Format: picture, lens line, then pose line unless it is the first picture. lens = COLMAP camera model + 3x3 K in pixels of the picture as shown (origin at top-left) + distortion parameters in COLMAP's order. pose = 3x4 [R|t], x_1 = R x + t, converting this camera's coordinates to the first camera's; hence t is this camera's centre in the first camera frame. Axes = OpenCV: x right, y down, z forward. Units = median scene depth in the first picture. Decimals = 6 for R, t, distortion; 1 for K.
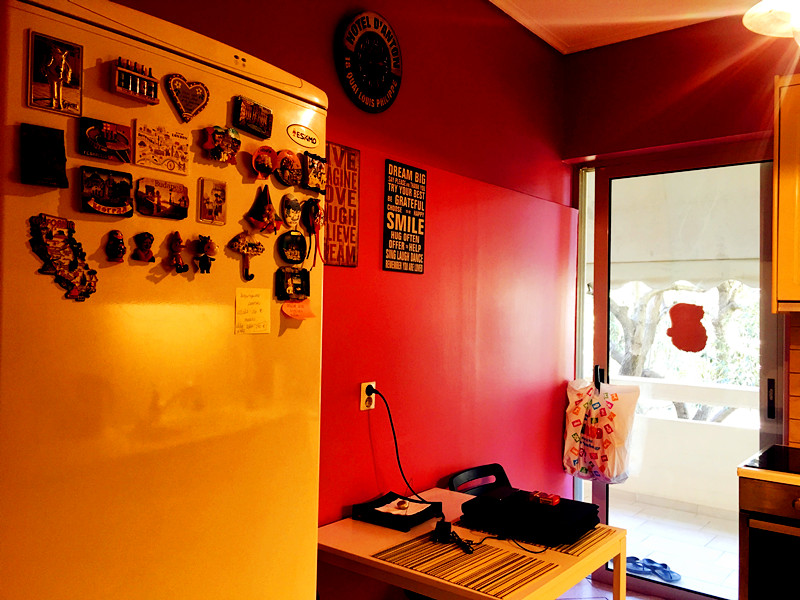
lens RADIAL K [[677.3, 0, 399.8], [0, 677.3, 298.0], [0, 0, 1]] dist [0.034631, -0.018013]
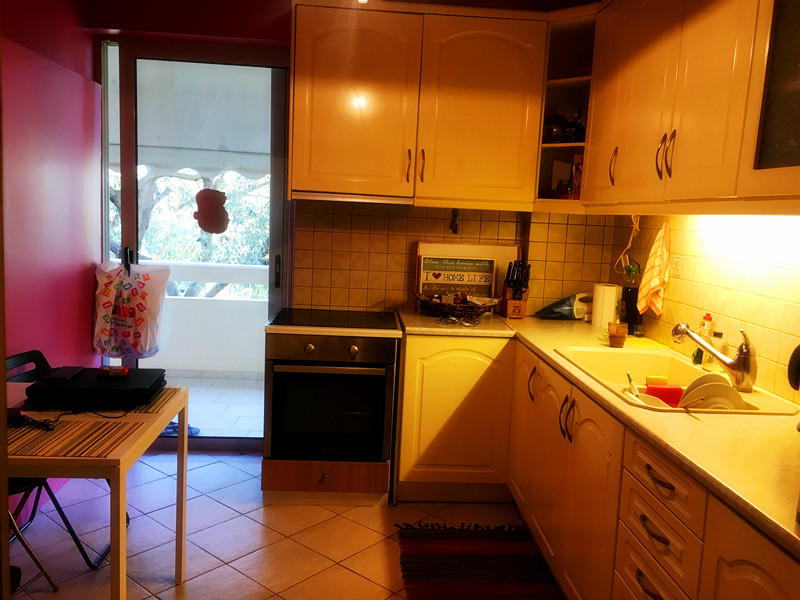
lens RADIAL K [[677.3, 0, 399.1], [0, 677.3, 301.1], [0, 0, 1]] dist [0.034631, -0.018013]
pose [[0.739177, -0.069121, 0.669954, -0.100801], [-0.045037, 0.987421, 0.151565, 0.005940], [-0.672003, -0.142206, 0.726766, -0.028672]]
